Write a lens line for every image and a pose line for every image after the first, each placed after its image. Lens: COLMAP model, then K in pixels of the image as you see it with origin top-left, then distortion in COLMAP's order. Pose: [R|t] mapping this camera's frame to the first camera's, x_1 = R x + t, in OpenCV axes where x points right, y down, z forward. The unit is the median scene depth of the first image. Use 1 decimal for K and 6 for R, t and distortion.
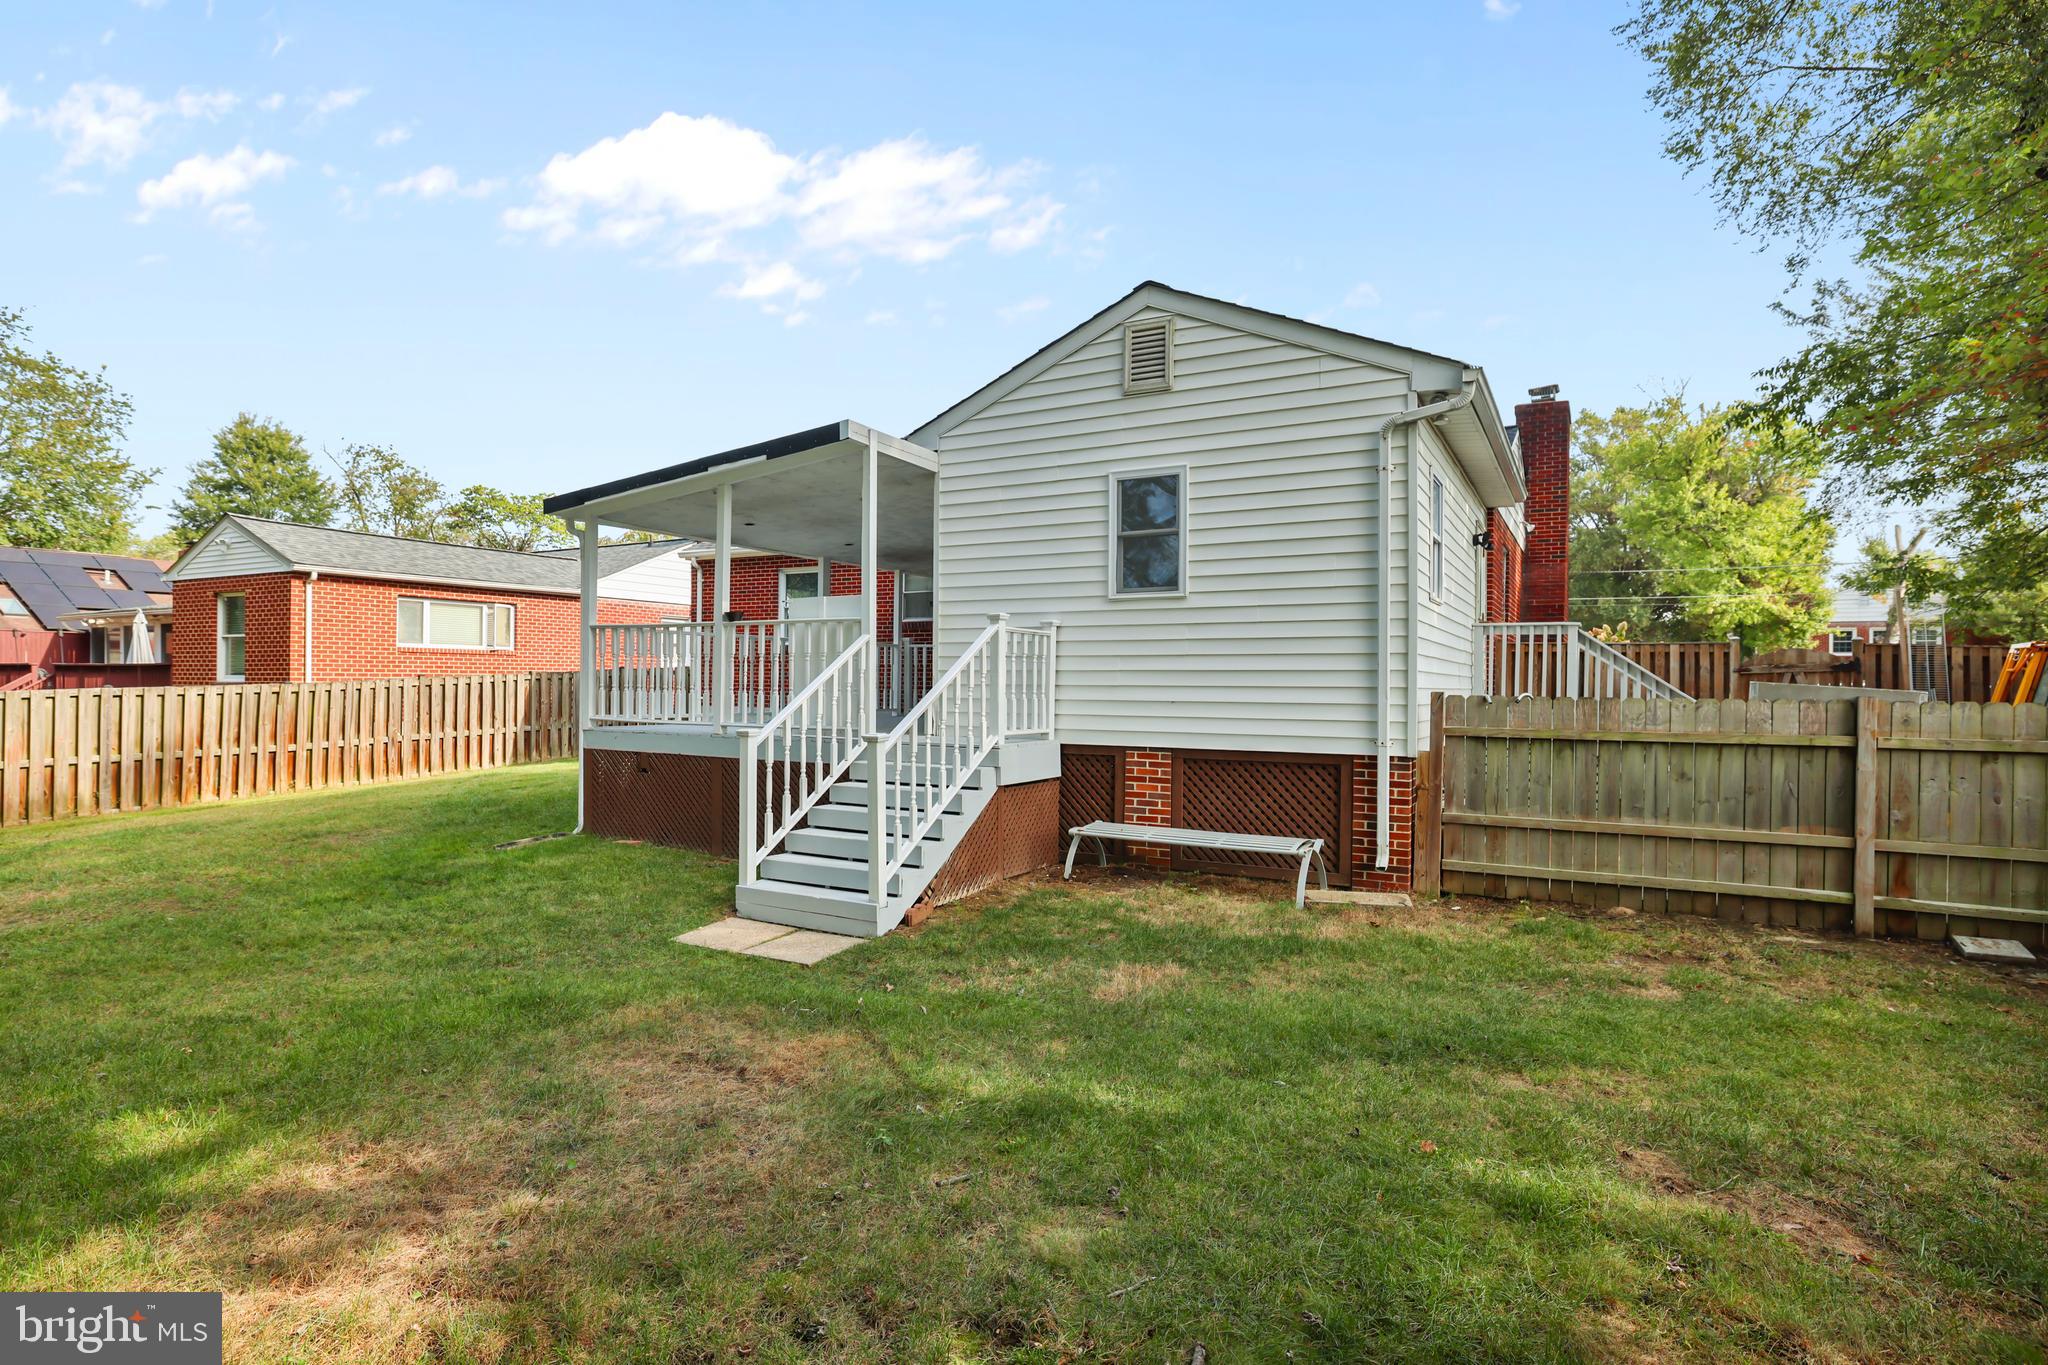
lens RADIAL K [[1046.0, 0, 1016.7], [0, 1046.0, 679.0], [0, 0, 1]] dist [-0.010360, 0.001026]
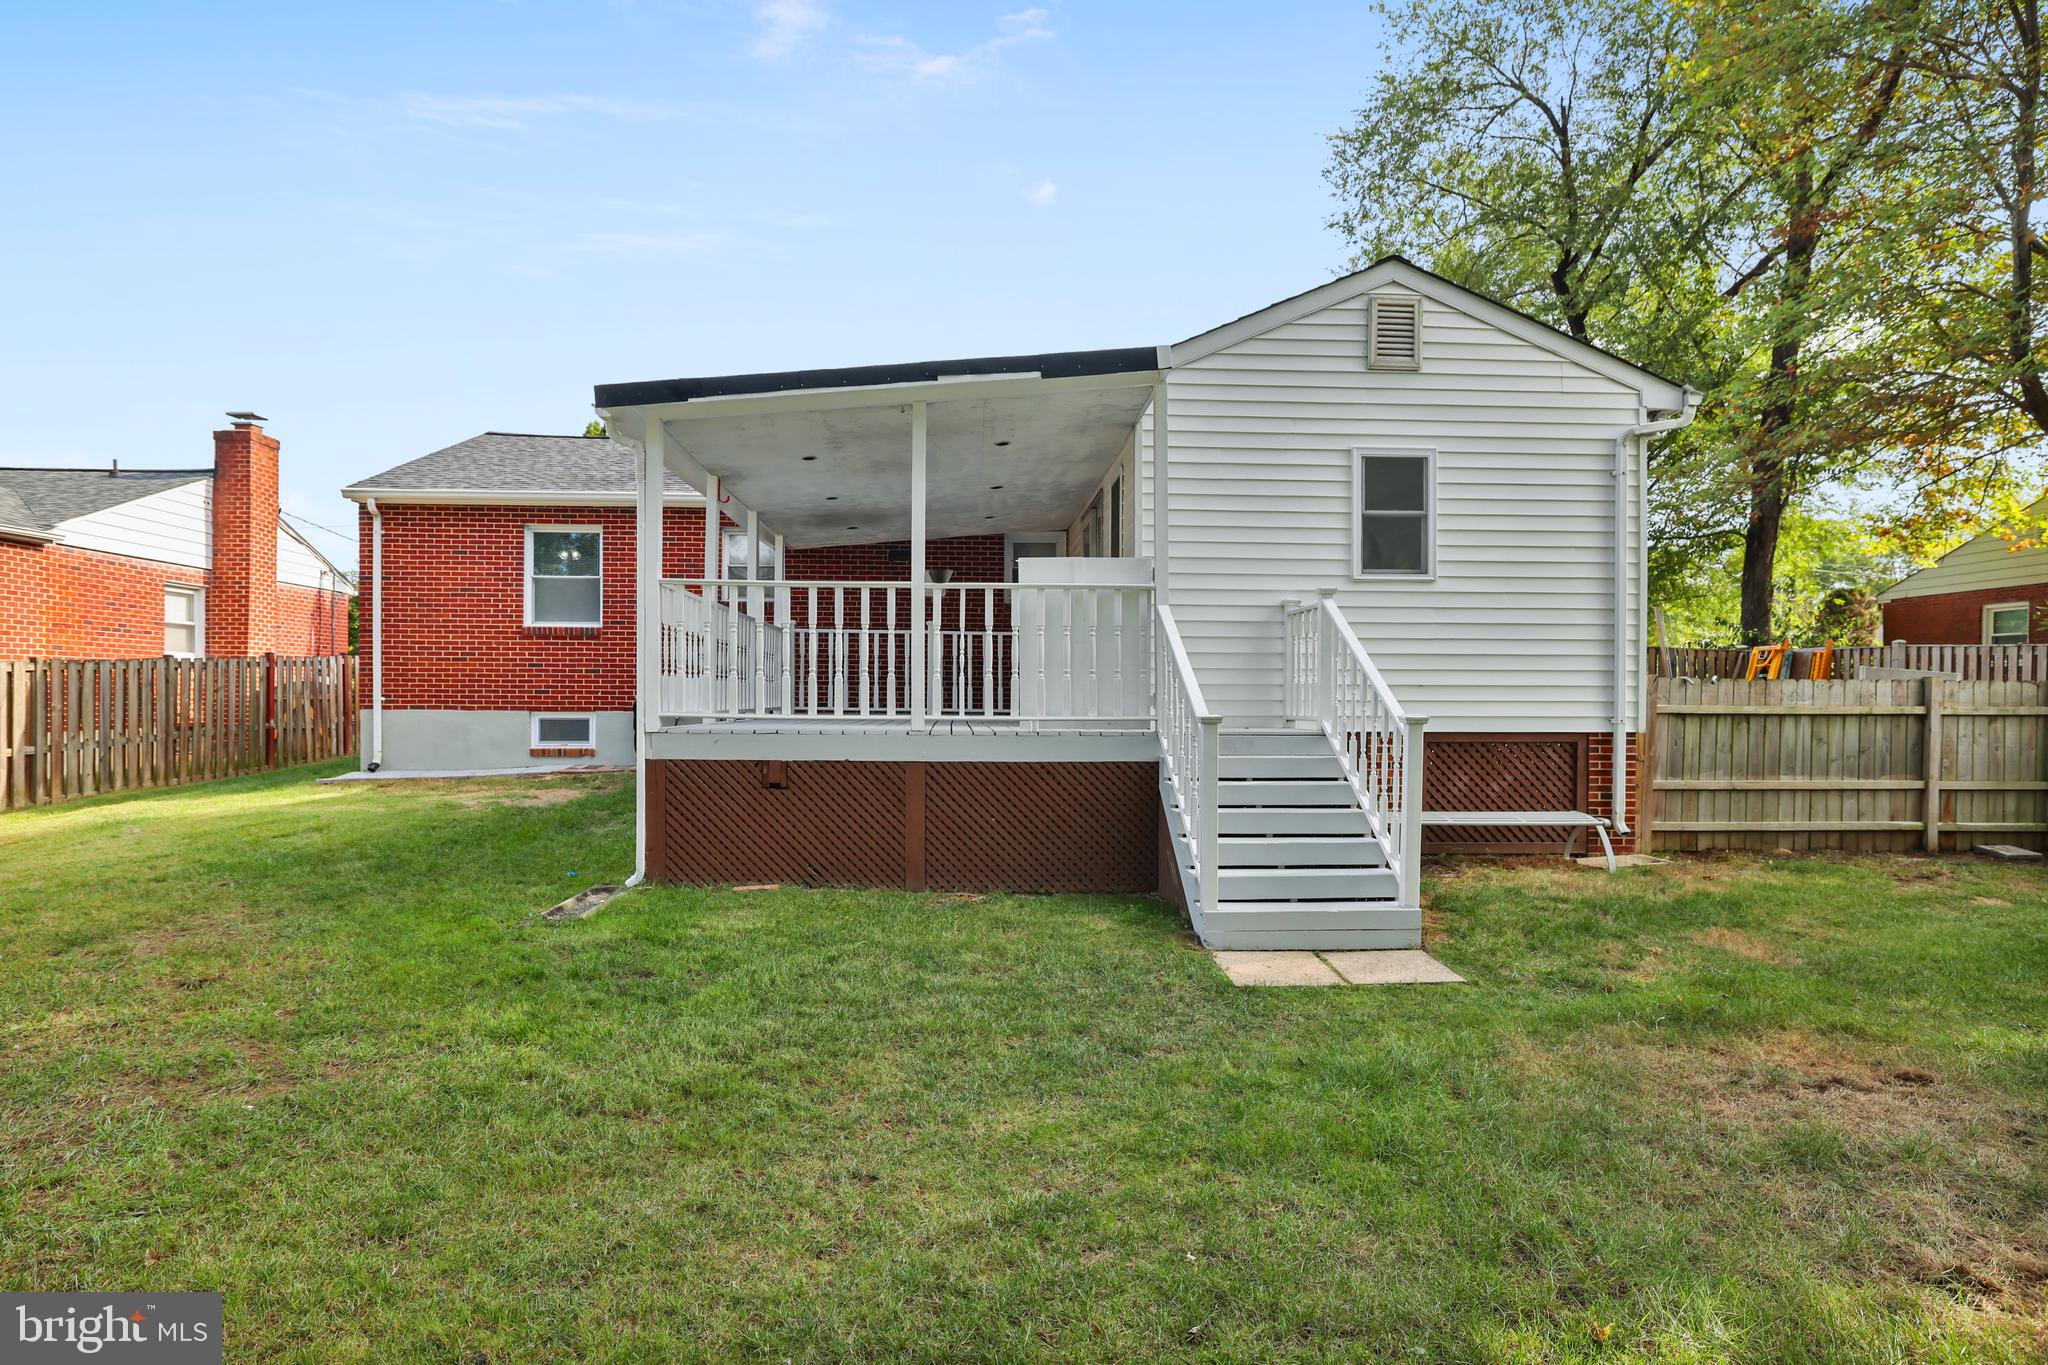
lens RADIAL K [[1086.9, 0, 1029.6], [0, 1086.9, 695.9], [0, 0, 1]] dist [0.000115, -0.000344]
pose [[0.842276, -0.002135, 0.539043, -0.795178], [-0.000097, 0.999992, 0.004111, 0.030051], [-0.539047, -0.003515, 0.842269, 0.364454]]
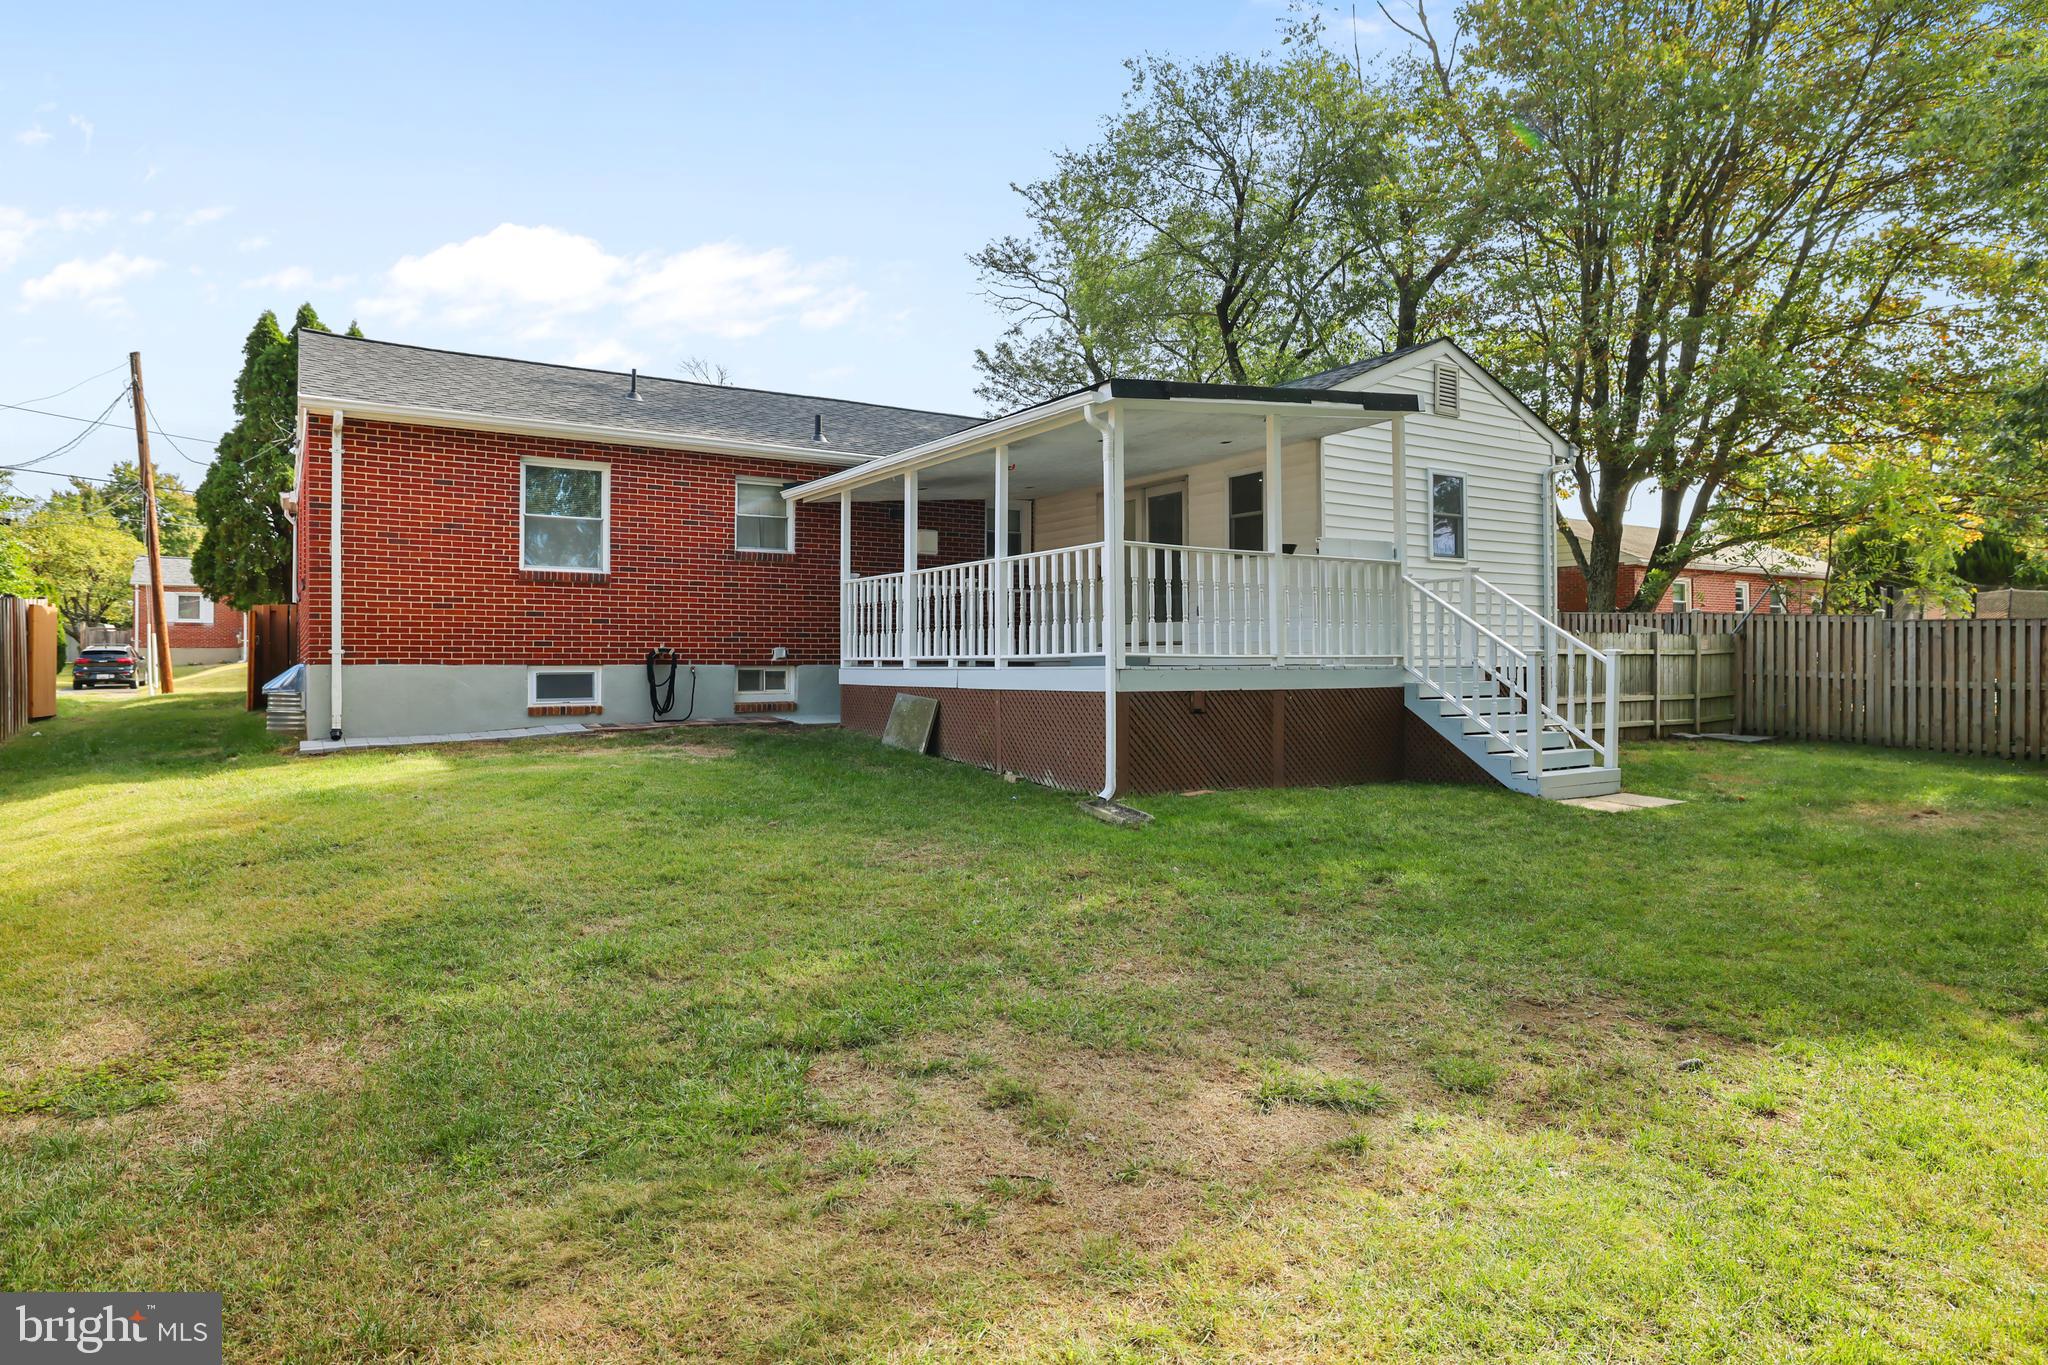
lens RADIAL K [[1163.9, 0, 1029.4], [0, 1163.9, 639.6], [0, 0, 1]] dist [0.008735, 0.000394]
pose [[0.458909, 0.009102, 0.888436, -1.703836], [0.004649, 0.999909, -0.012645, 0.049861], [-0.888471, 0.009934, 0.458825, 0.874283]]
